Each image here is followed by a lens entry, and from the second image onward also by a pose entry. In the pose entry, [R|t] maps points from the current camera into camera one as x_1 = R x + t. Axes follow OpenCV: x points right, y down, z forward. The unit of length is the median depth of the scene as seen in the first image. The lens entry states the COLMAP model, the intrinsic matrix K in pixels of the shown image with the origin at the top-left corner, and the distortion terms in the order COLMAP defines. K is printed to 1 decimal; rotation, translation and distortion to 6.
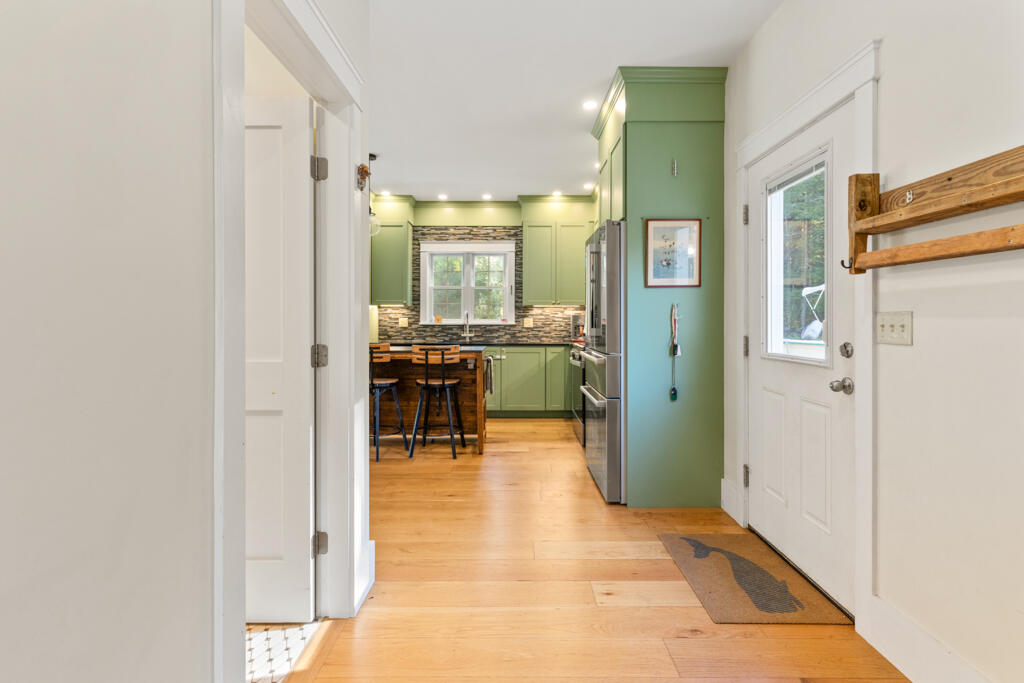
lens RADIAL K [[501.8, 0, 513.2], [0, 501.8, 320.9], [0, 0, 1]] dist [0.001843, 0.000107]
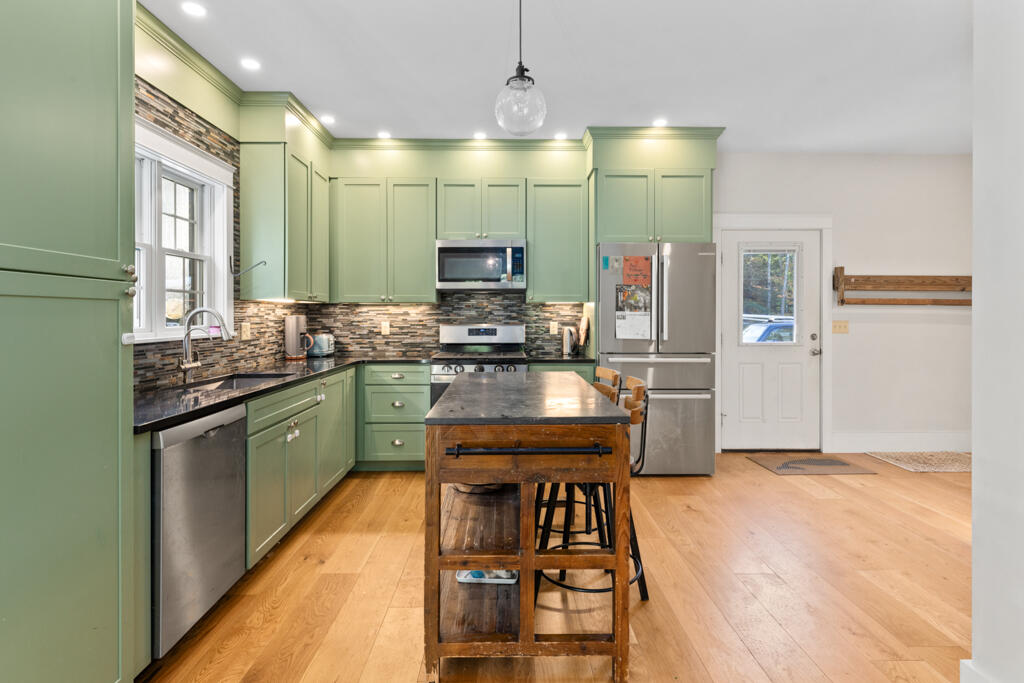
lens RADIAL K [[526.3, 0, 514.2], [0, 526.3, 316.9], [0, 0, 1]] dist [0.000751, -0.000044]
pose [[-0.019604, -0.003896, 0.999800, -0.523208], [0.000709, 0.999992, 0.003911, -0.013137], [-0.999808, 0.000786, -0.019601, 0.731274]]
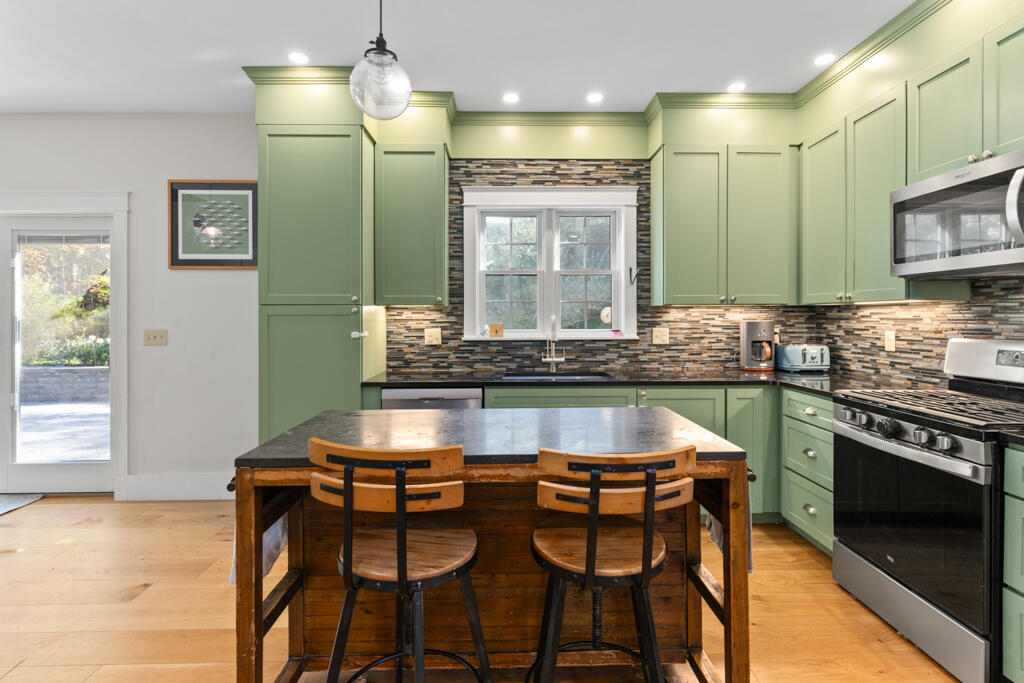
lens RADIAL K [[486.1, 0, 509.4], [0, 486.1, 318.2], [0, 0, 1]] dist [0.001310, 0.000122]
pose [[0.999735, -0.004498, 0.022571, -0.147799], [0.004384, 0.999977, 0.005092, -0.018845], [-0.022593, -0.004992, 0.999732, 0.471691]]
